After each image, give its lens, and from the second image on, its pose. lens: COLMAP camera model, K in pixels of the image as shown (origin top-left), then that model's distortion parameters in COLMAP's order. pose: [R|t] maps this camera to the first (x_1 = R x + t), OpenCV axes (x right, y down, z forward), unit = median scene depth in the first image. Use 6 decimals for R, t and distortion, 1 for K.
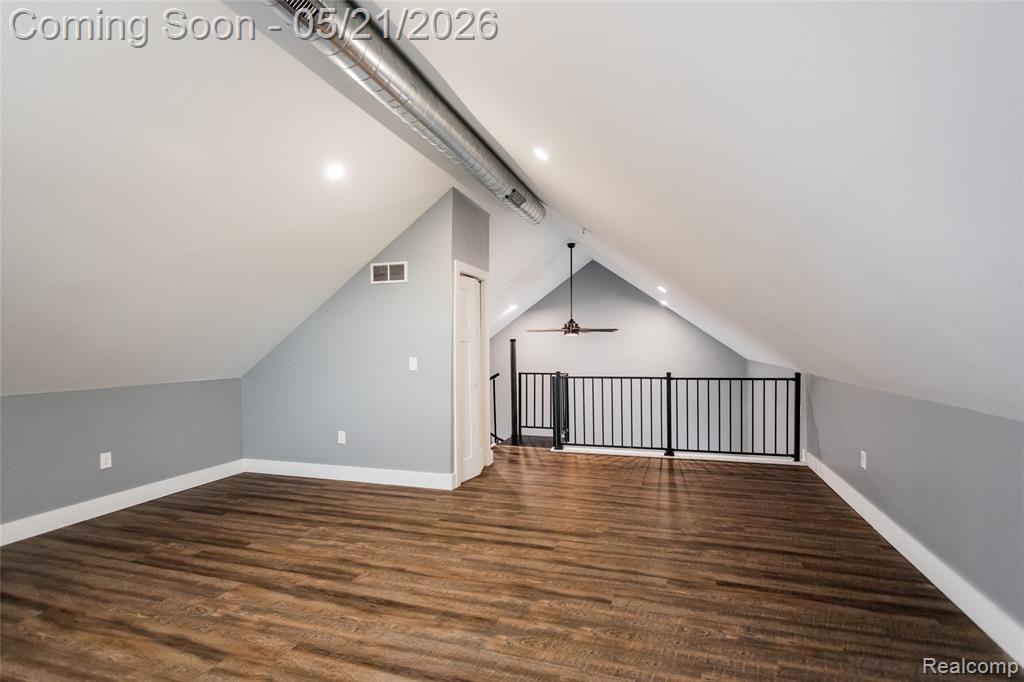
lens RADIAL K [[496.0, 0, 513.1], [0, 496.0, 344.5], [0, 0, 1]] dist [0.017522, 0.000549]
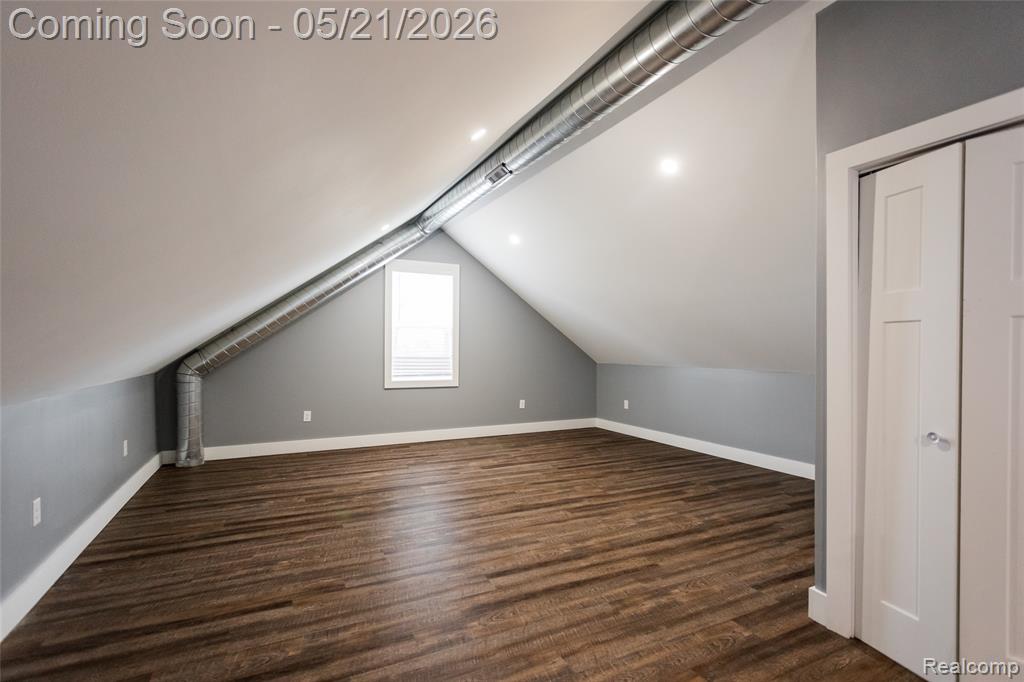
lens RADIAL K [[496.0, 0, 511.3], [0, 496.0, 345.6], [0, 0, 1]] dist [0.017522, 0.000549]
pose [[-0.716739, 0.005106, -0.697323, 0.682654], [0.006254, 0.999980, 0.000894, 0.019653], [0.697314, -0.003721, -0.716757, 1.751896]]
